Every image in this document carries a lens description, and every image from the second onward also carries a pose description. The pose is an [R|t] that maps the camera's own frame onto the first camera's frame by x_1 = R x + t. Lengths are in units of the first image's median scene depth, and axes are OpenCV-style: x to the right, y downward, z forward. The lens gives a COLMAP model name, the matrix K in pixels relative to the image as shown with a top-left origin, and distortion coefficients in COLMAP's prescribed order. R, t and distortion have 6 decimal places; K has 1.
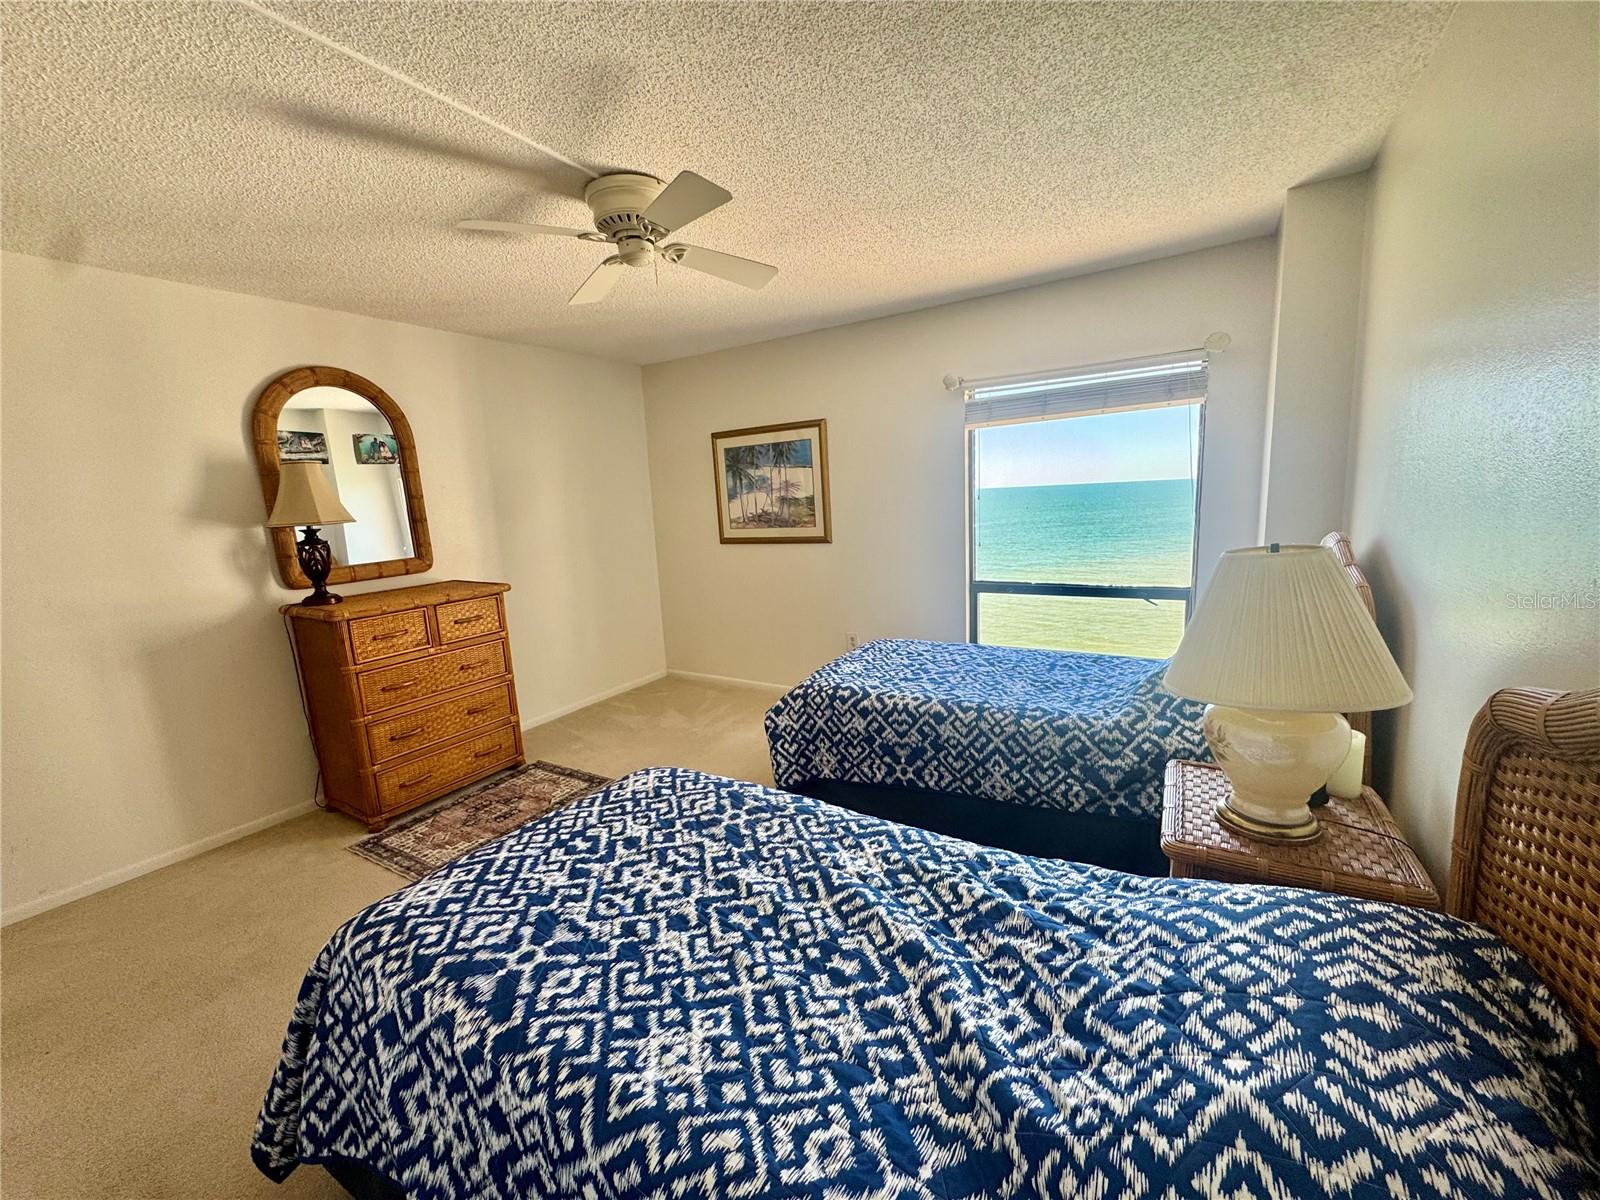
lens RADIAL K [[638.5, 0, 799.8], [0, 638.5, 602.5], [0, 0, 1]] dist [-0.003861, 0.000490]
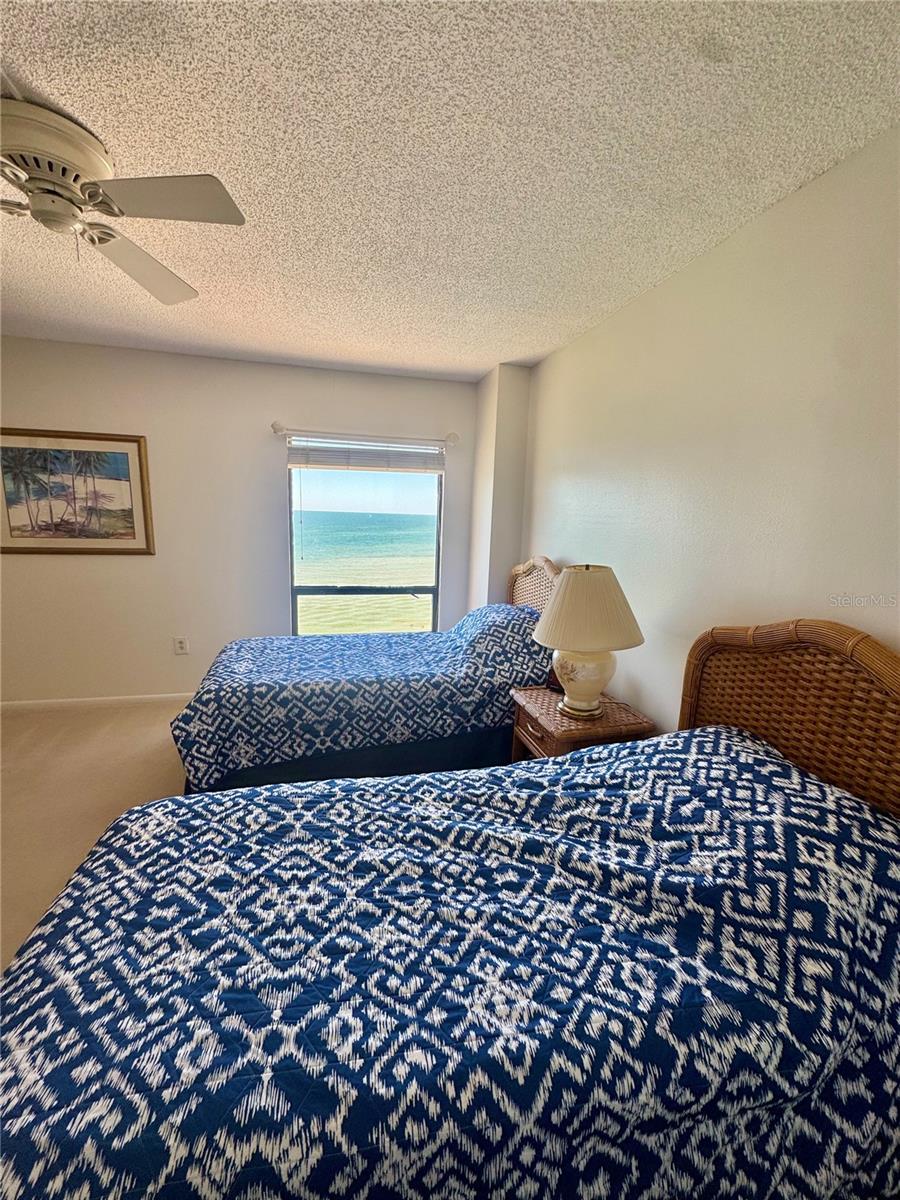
lens RADIAL K [[478.9, 0, 449.5], [0, 478.9, 601.8], [0, 0, 1]] dist [-0.003861, 0.000490]
pose [[0.690182, -0.057858, 0.721319, -0.580952], [0.051214, 0.998204, 0.031064, -0.046052], [-0.721821, 0.015502, 0.691906, 0.300403]]
